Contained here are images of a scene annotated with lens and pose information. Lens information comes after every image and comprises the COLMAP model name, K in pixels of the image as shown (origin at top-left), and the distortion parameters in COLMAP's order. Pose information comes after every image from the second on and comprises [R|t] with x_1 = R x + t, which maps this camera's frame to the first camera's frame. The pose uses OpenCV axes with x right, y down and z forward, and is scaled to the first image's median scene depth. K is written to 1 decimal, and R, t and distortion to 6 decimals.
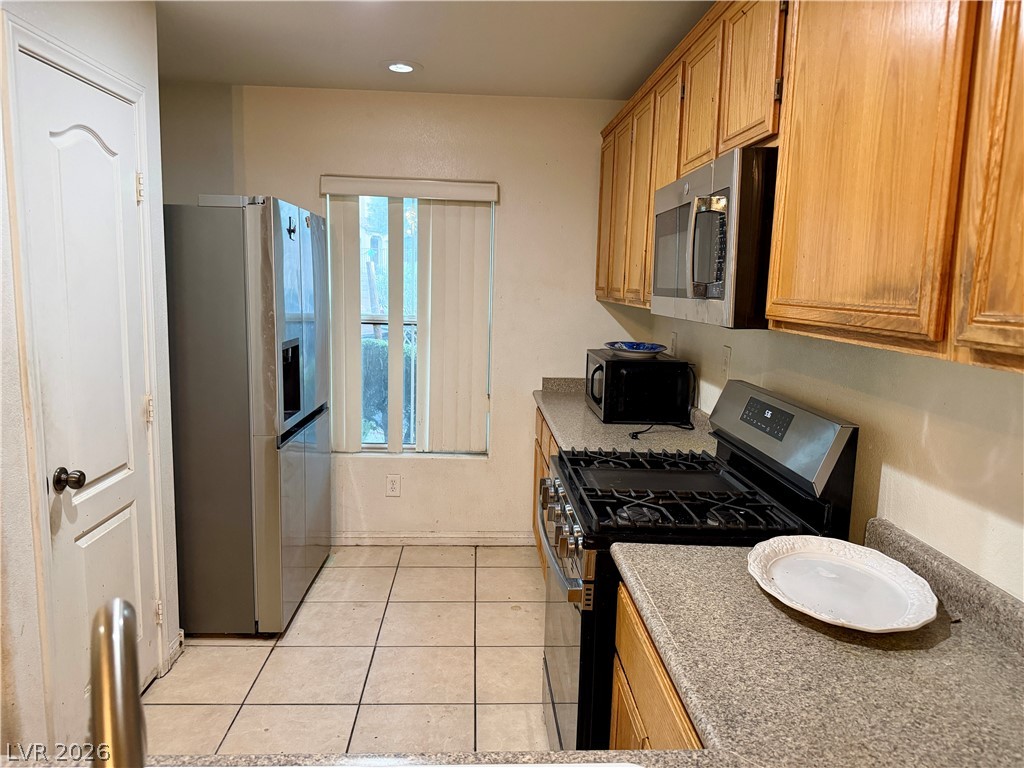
lens RADIAL K [[728.0, 0, 512.0], [0, 728.0, 384.0], [0, 0, 1]] dist [0.000141, -0.000017]
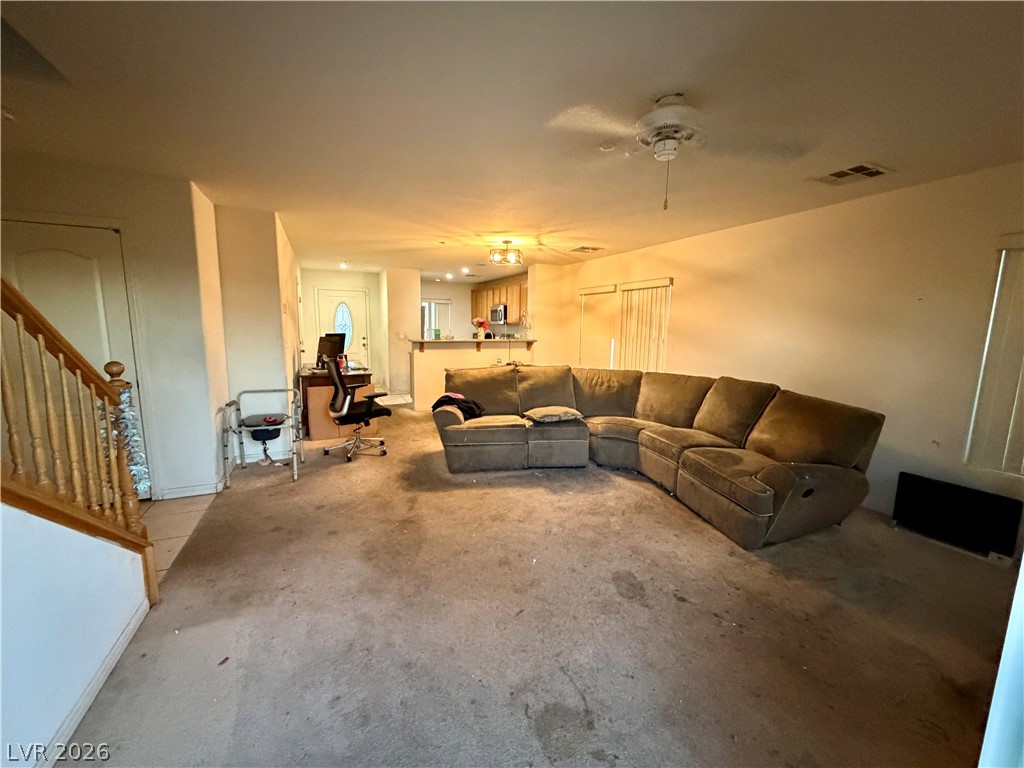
lens RADIAL K [[410.7, 0, 512.0], [0, 410.7, 384.0], [0, 0, 1]] dist [0.000017, -0.000002]
pose [[0.929977, -0.063717, 0.362055, -1.100639], [0.060197, 0.997965, 0.021007, 0.407939], [-0.362657, 0.002258, 0.931920, -2.795116]]
